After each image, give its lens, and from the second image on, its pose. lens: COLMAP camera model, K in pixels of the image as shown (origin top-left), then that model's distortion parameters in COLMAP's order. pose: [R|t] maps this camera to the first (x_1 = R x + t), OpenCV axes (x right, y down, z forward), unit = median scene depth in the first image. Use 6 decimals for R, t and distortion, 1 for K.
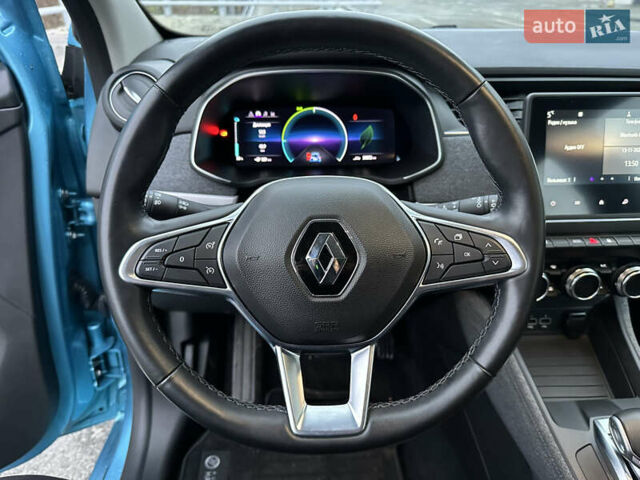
lens RADIAL K [[451.7, 0, 323.4], [0, 451.7, 243.3], [0, 0, 1]] dist [0.032054, -0.039156]
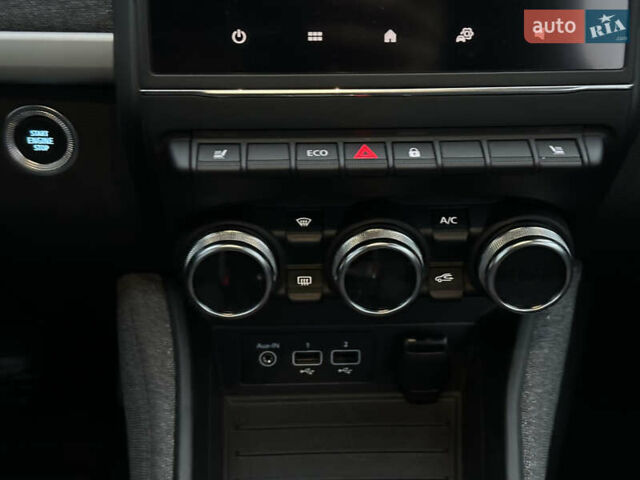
lens RADIAL K [[891.2, 0, 320.0], [0, 891.2, 240.0], [0, 0, 1]] dist [0.206236, -0.484414]
pose [[0.999846, 0.017341, -0.002720, 0.545439], [-0.016834, 0.991218, 0.131161, -0.027070], [0.004970, -0.131095, 0.991357, 0.317694]]
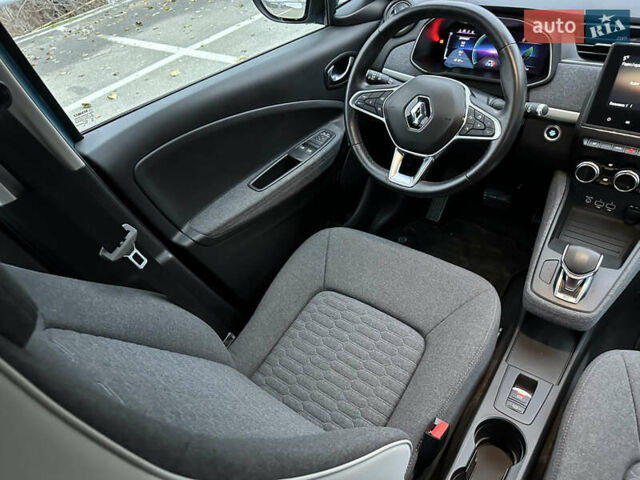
lens RADIAL K [[451.7, 0, 323.4], [0, 451.7, 243.3], [0, 0, 1]] dist [0.032054, -0.039156]
pose [[0.761048, 0.356507, -0.541949, 0.720244], [-0.201616, 0.924063, 0.324745, -0.005241], [0.616569, -0.137881, 0.775133, -0.799550]]
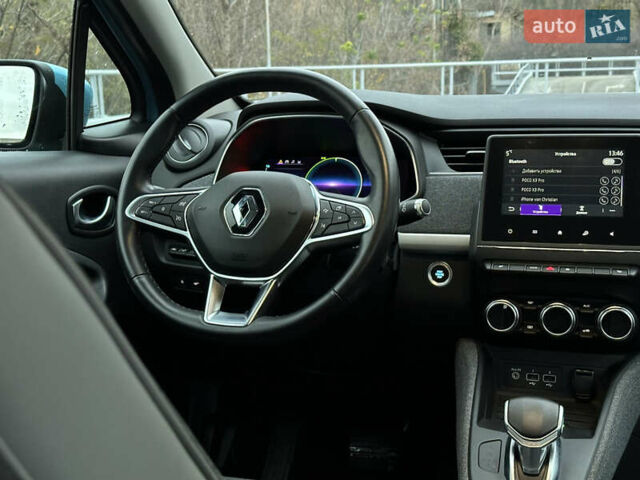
lens RADIAL K [[891.2, 0, 320.0], [0, 891.2, 240.0], [0, 0, 1]] dist [0.206236, -0.484414]
pose [[0.937629, 0.040159, -0.345310, 0.781293], [-0.148009, 0.944895, -0.292005, 0.586299], [0.314555, 0.324901, 0.891905, -0.967969]]
